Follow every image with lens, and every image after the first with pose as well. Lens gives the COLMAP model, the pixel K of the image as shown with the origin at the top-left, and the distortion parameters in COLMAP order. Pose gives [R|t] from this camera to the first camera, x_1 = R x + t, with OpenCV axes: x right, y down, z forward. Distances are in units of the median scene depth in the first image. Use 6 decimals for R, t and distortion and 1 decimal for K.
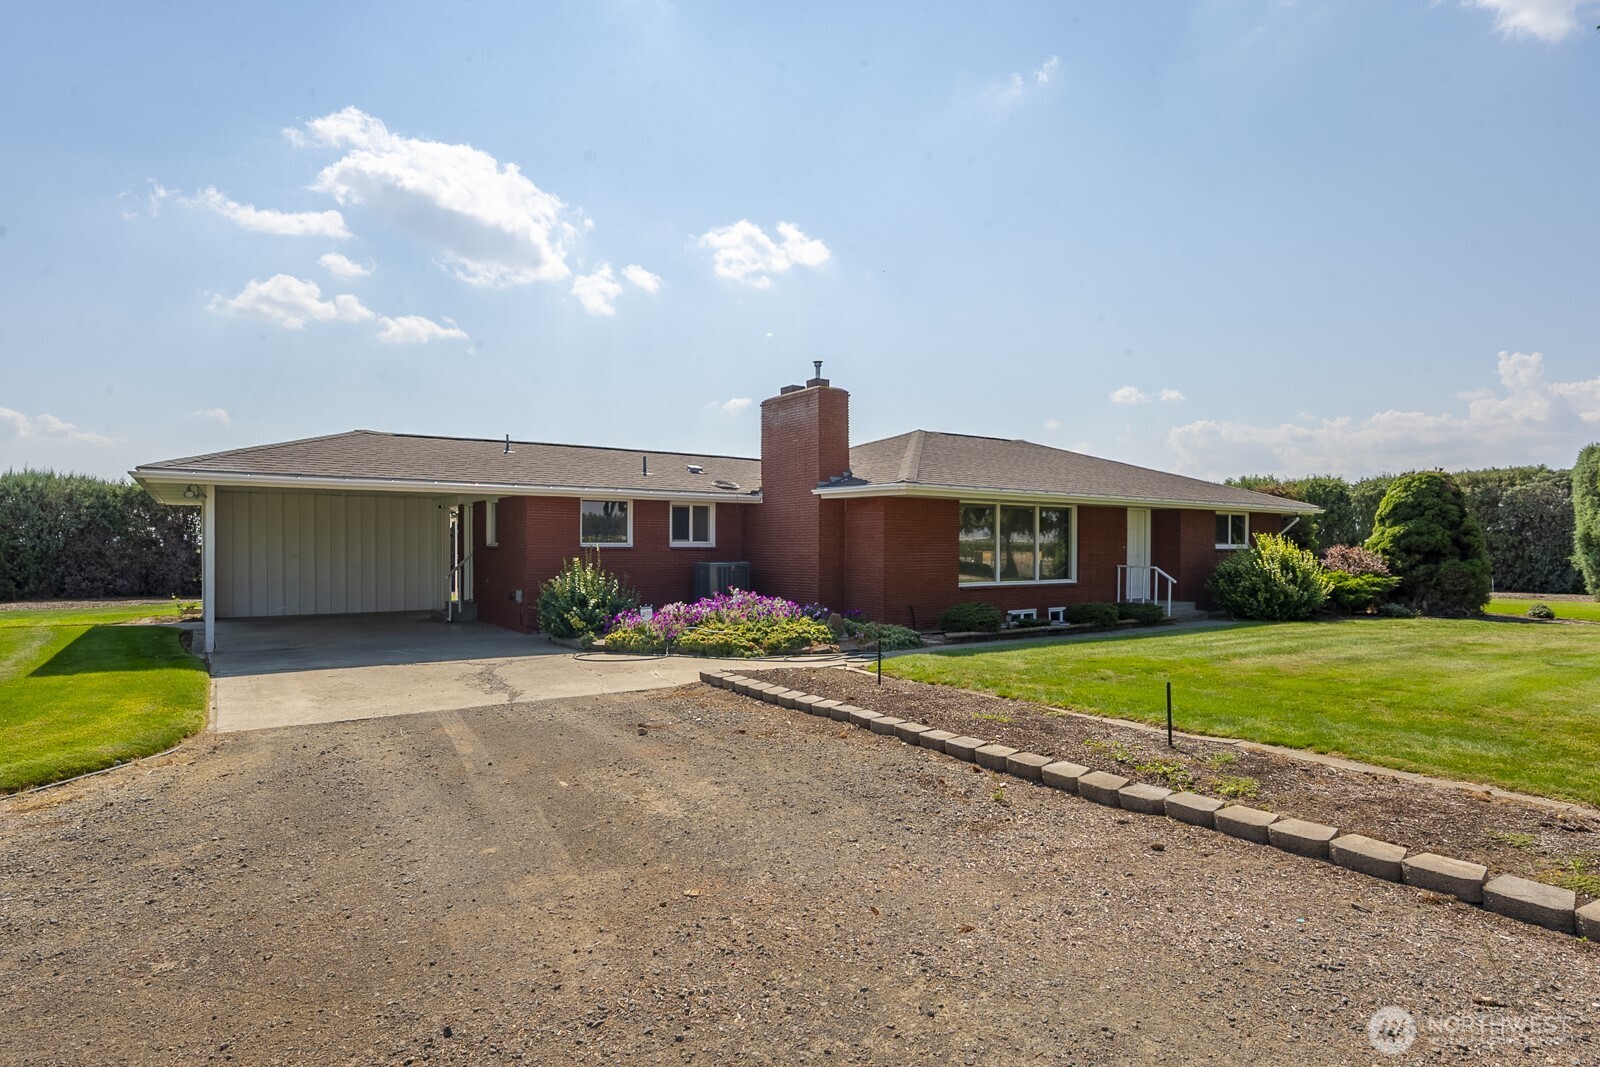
lens RADIAL K [[866.7, 0, 800.0], [0, 866.7, 533.5], [0, 0, 1]] dist [-0.018977, 0.000018]
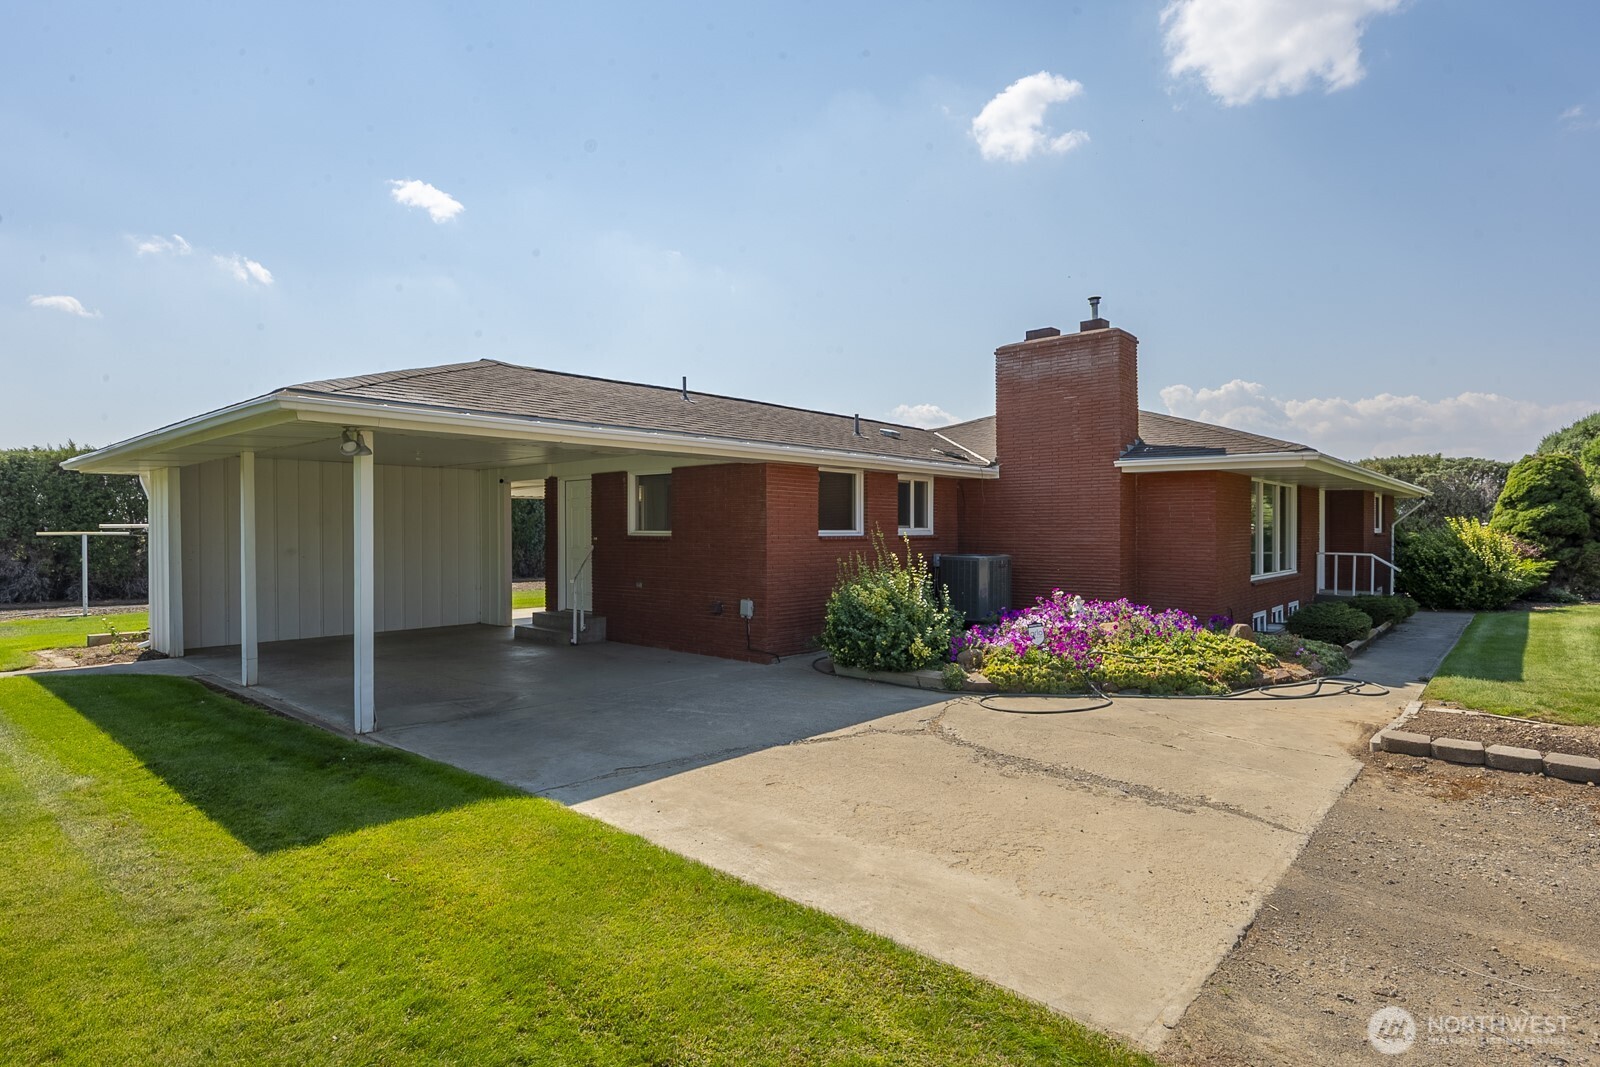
lens RADIAL K [[837.6, 0, 800.0], [0, 837.6, 533.5], [0, 0, 1]] dist [0.000604, -0.000095]
pose [[0.972642, -0.005680, 0.232239, -0.390767], [0.001190, 0.999810, 0.019472, -0.000353], [-0.232305, -0.018663, 0.972464, 0.301706]]
